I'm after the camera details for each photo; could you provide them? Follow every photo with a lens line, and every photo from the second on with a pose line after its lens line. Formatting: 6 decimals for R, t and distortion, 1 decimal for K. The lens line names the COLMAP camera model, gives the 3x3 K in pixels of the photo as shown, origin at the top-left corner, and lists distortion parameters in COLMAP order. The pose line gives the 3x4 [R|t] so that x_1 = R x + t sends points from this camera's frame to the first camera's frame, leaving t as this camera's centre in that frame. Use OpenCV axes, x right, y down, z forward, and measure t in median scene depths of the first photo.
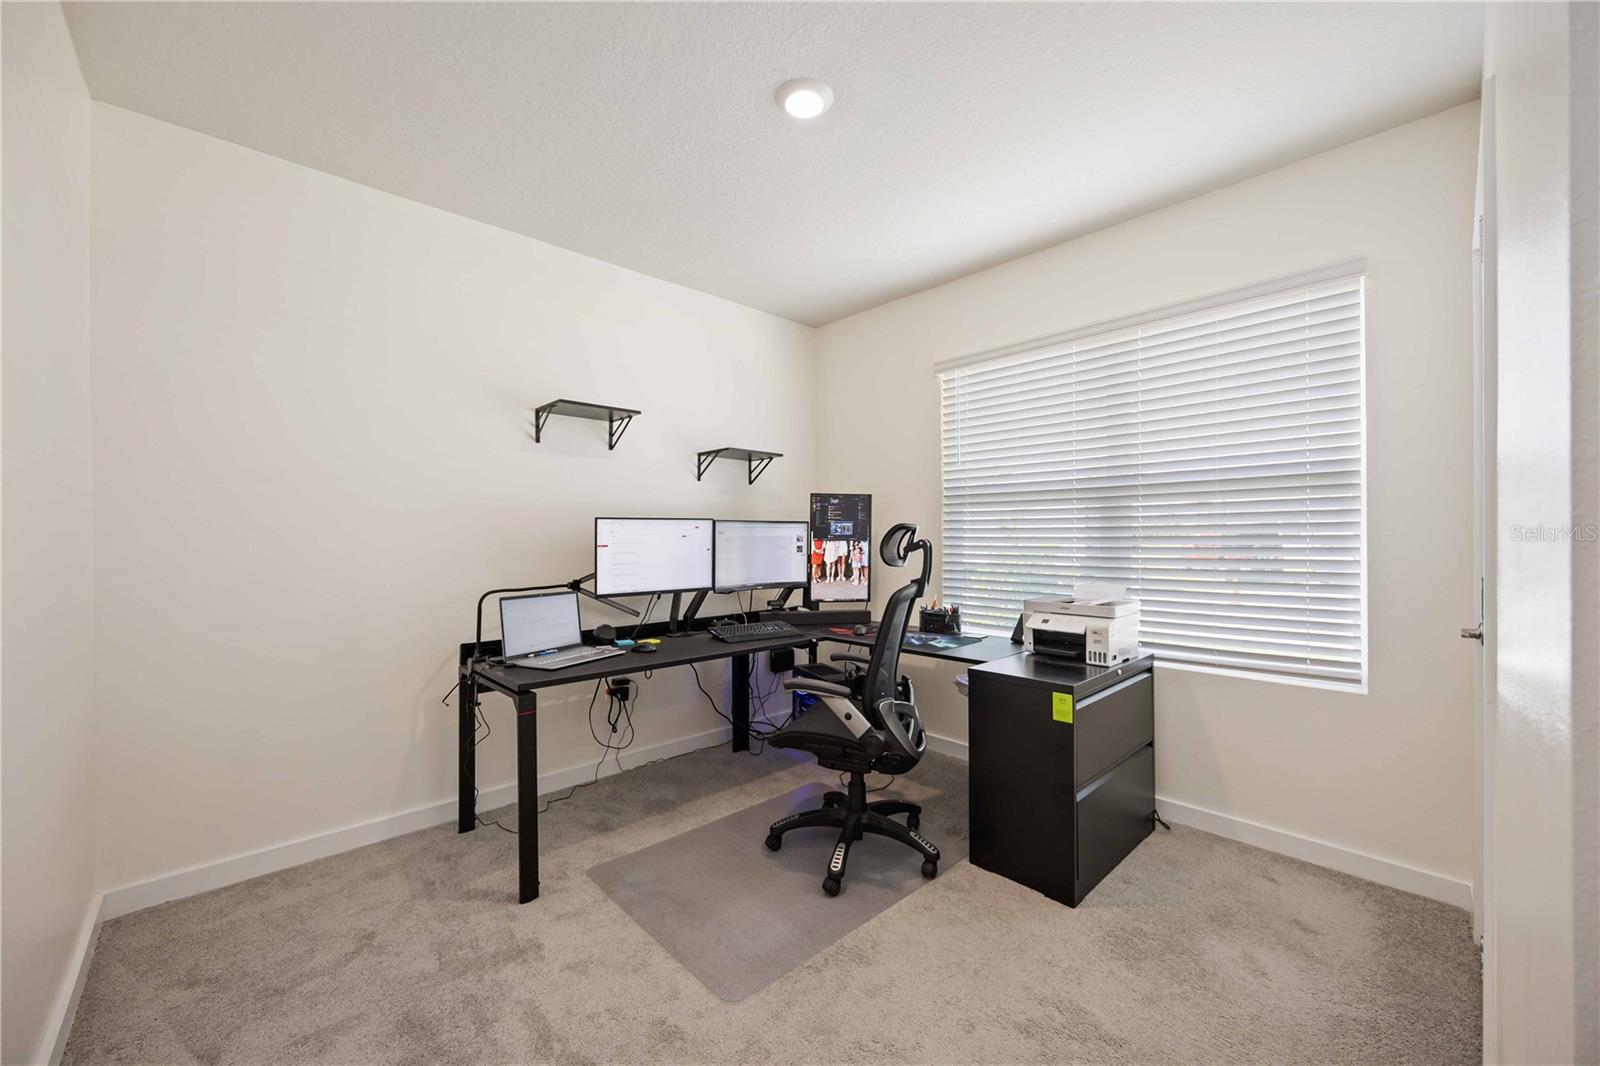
lens RADIAL K [[635.0, 0, 811.7], [0, 635.0, 535.8], [0, 0, 1]] dist [-0.002615, 0.000580]
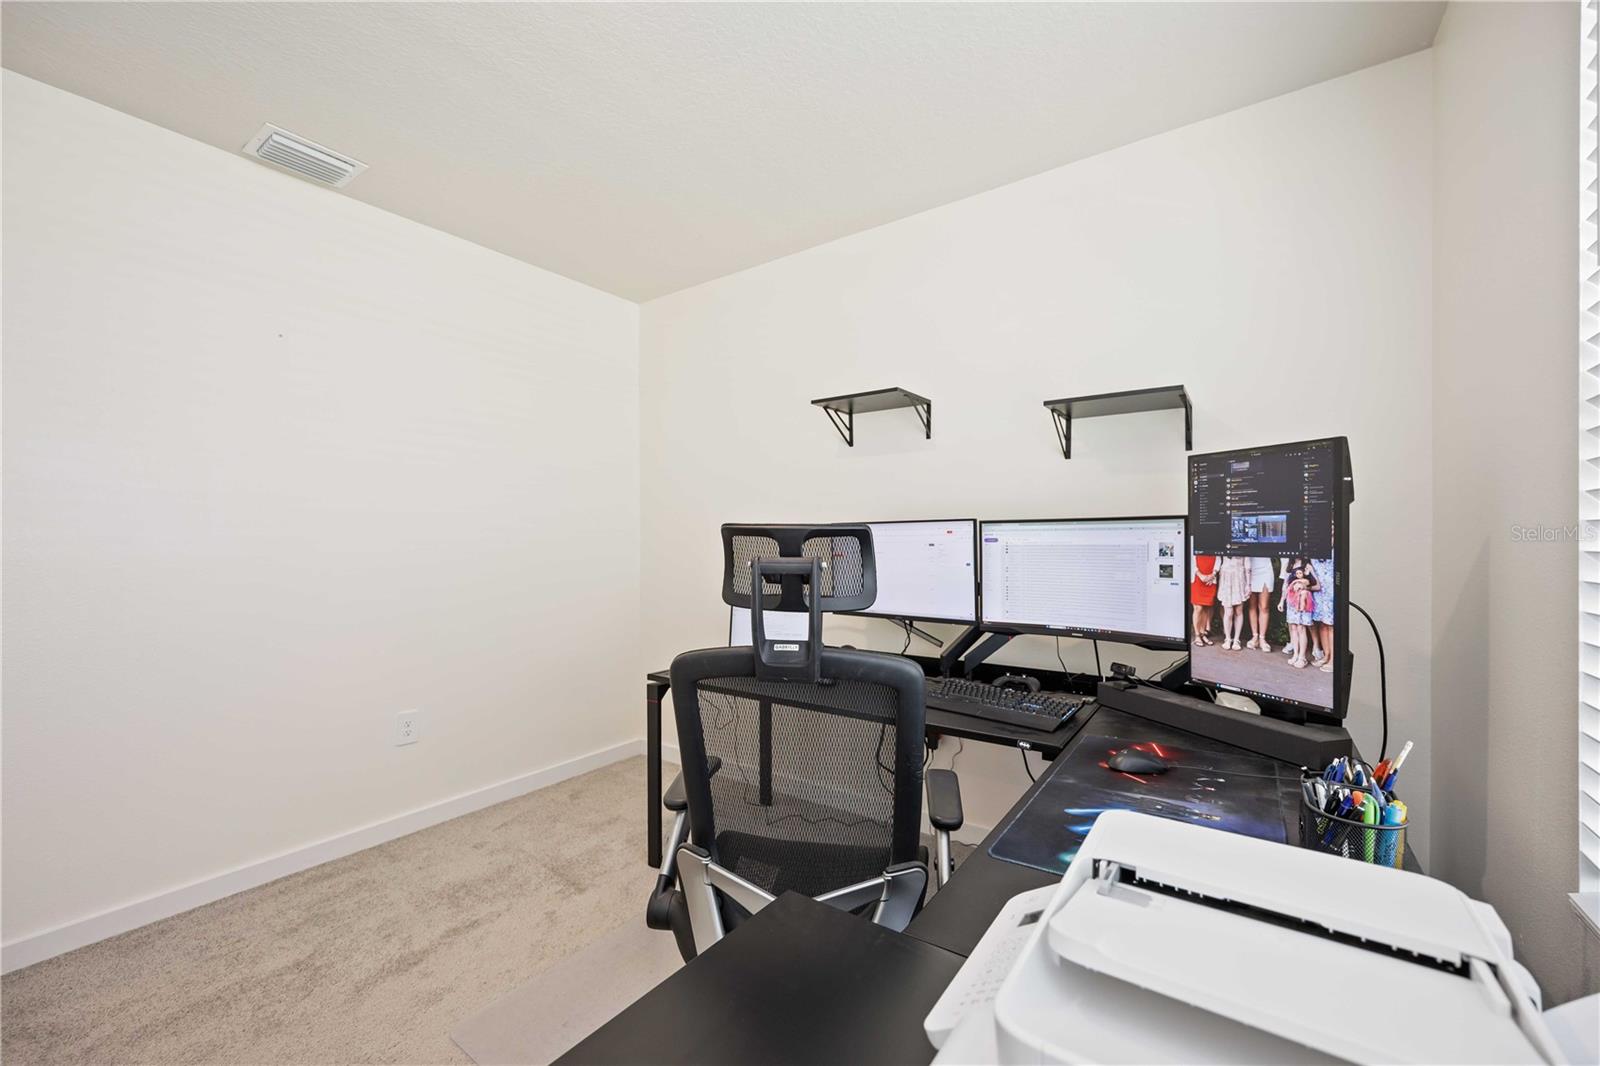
lens RADIAL K [[635.0, 0, 806.1], [0, 635.0, 538.9], [0, 0, 1]] dist [-0.002615, 0.000580]
pose [[0.168545, -0.002075, -0.985692, 0.418912], [0.003831, 0.999992, -0.001450, -0.005011], [0.985686, -0.003531, 0.168552, 0.628598]]
